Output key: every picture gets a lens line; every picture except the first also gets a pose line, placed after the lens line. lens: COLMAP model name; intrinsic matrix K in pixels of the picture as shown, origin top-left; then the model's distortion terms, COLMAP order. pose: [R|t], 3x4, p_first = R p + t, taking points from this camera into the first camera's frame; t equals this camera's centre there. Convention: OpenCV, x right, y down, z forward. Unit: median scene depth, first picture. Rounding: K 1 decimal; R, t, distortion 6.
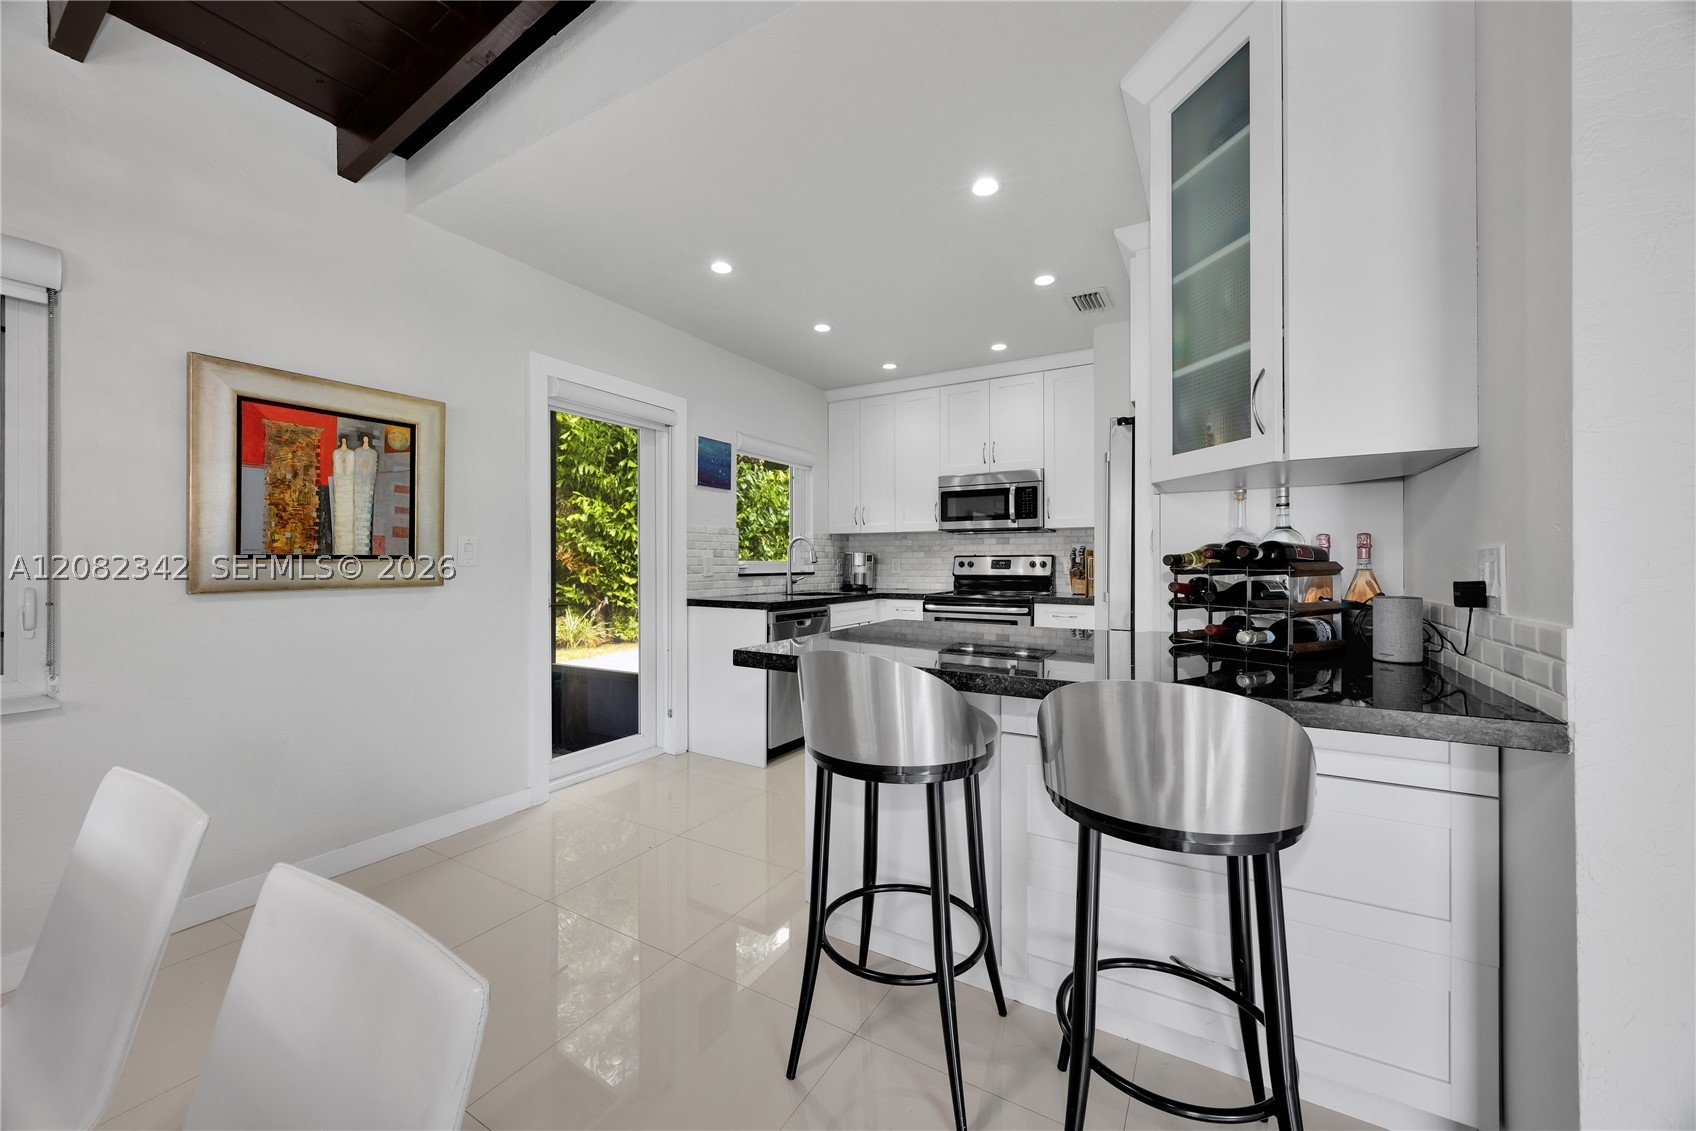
lens RADIAL K [[647.1, 0, 813.7], [0, 647.1, 571.7], [0, 0, 1]] dist [-0.005142, 0.000152]
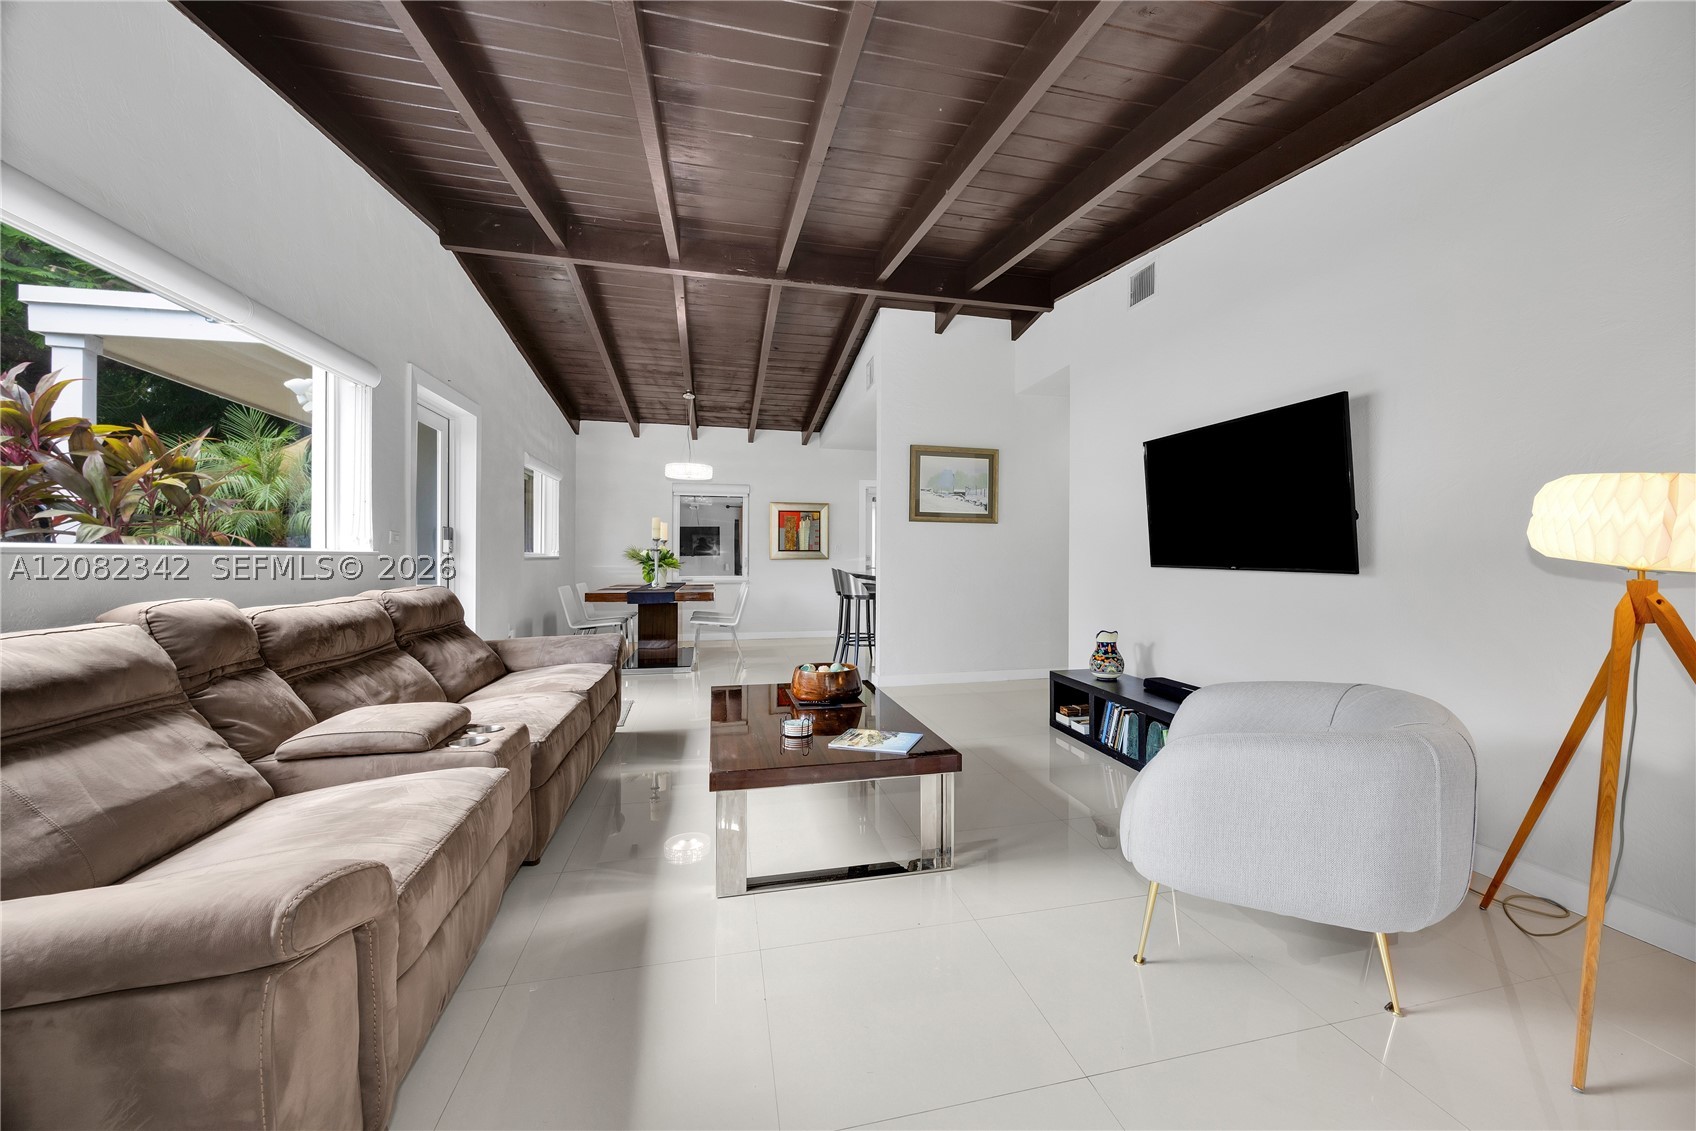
lens RADIAL K [[647.1, 0, 900.3], [0, 647.1, 561.1], [0, 0, 1]] dist [-0.005142, 0.000152]
pose [[0.744829, 0.004709, -0.667239, 1.388062], [-0.008850, 0.999957, -0.002822, 0.027635], [0.667197, 0.008007, 0.744839, -0.884515]]
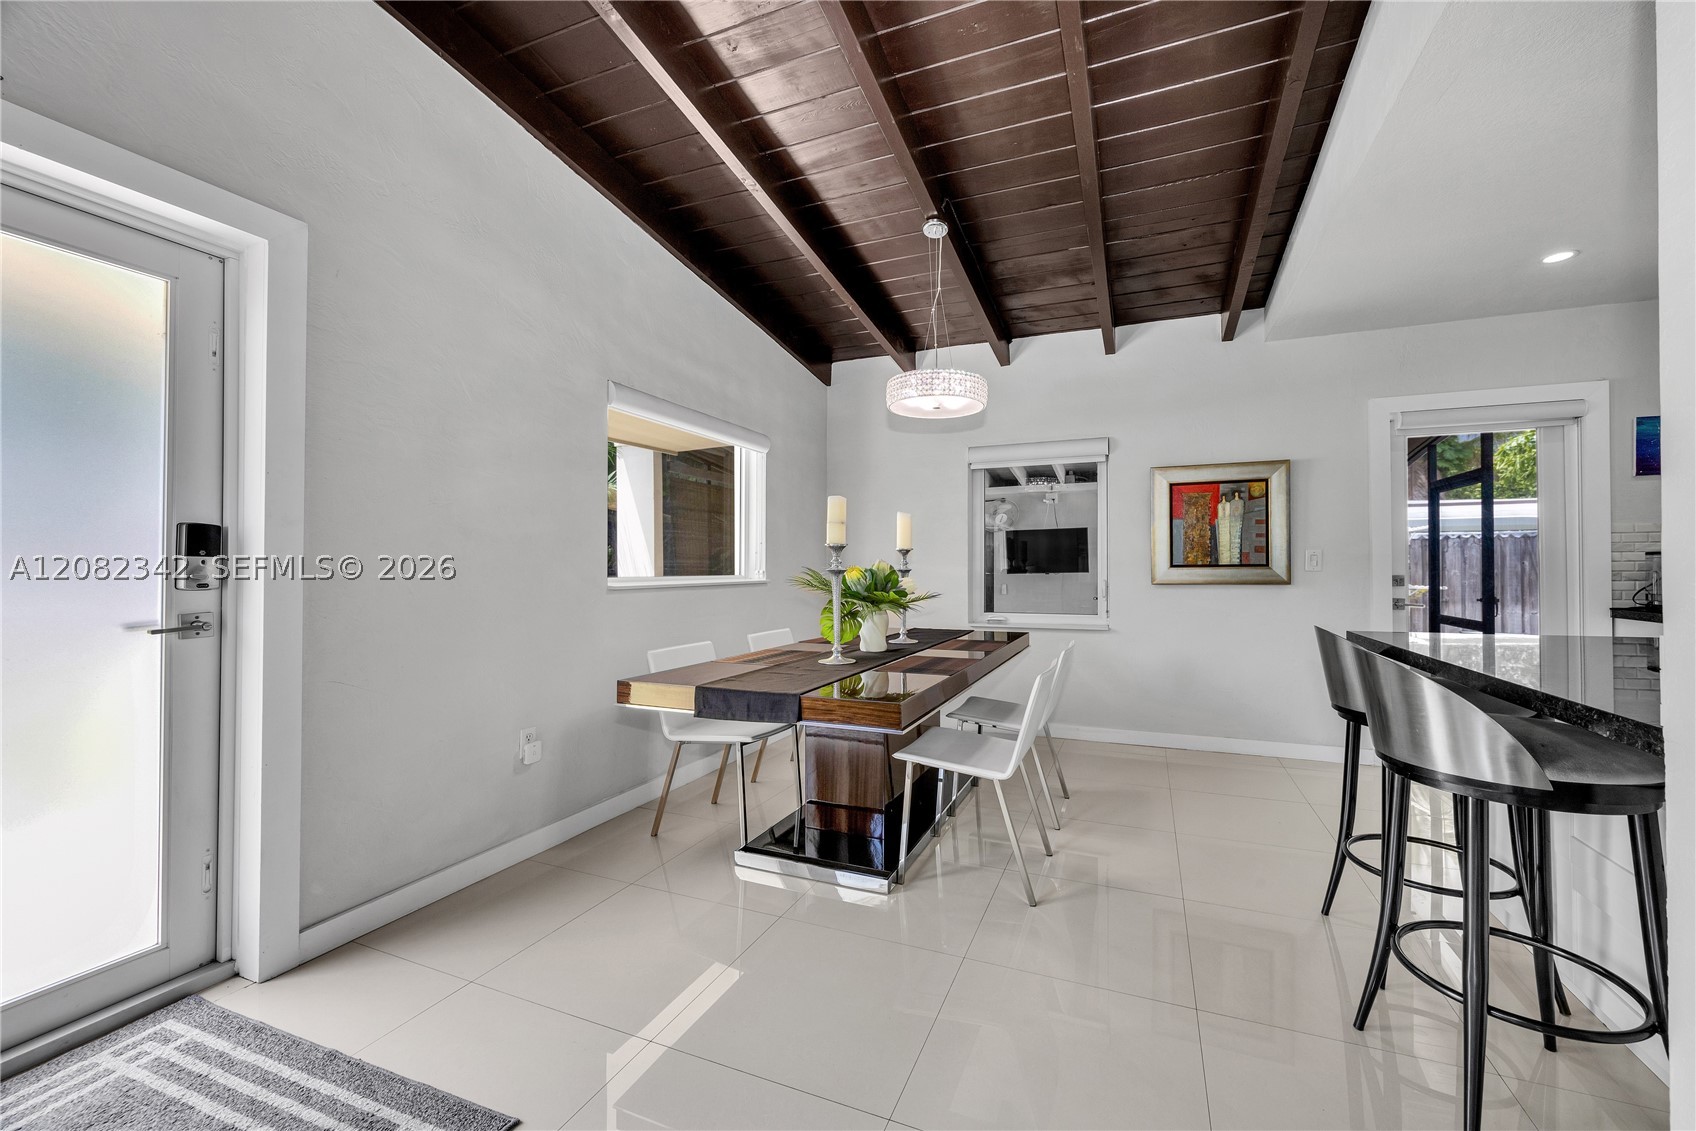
lens RADIAL K [[647.1, 0, 887.1], [0, 647.1, 551.5], [0, 0, 1]] dist [-0.005142, 0.000152]
pose [[0.181608, -0.022631, -0.983110, 0.498141], [-0.007667, 0.999672, -0.024429, -0.008680], [0.983341, 0.011974, 0.181375, -0.109217]]
